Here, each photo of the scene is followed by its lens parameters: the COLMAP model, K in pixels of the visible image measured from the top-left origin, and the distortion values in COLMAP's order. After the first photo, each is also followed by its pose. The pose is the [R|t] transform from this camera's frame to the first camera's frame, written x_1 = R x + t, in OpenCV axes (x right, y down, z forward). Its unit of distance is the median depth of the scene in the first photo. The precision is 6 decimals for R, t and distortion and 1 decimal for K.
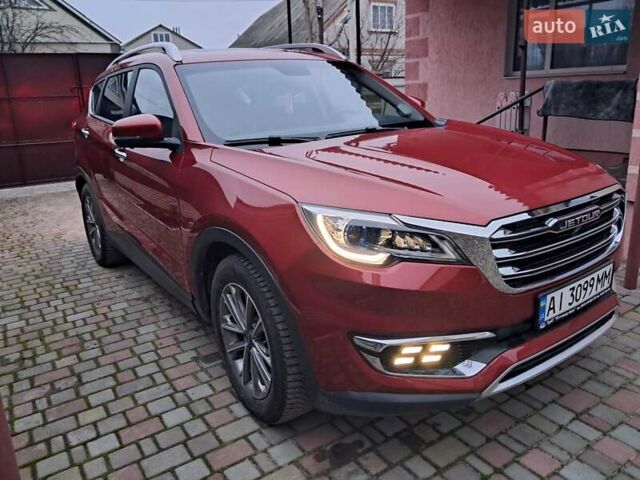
lens RADIAL K [[501.0, 0, 319.0], [0, 501.0, 236.0], [0, 0, 1]] dist [0.016974, -0.010083]
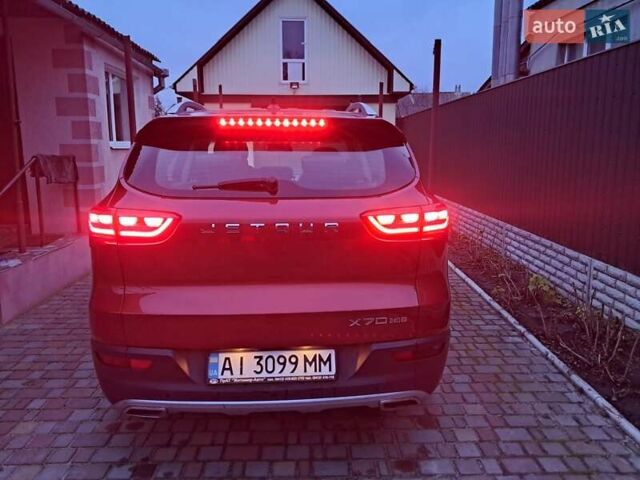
lens RADIAL K [[501.0, 0, 319.0], [0, 501.0, 236.0], [0, 0, 1]] dist [0.016974, -0.010083]
pose [[-0.845903, -0.051970, 0.530799, -1.042793], [0.184892, 0.904948, 0.383254, -0.665003], [-0.500263, 0.422336, -0.755889, 2.338720]]
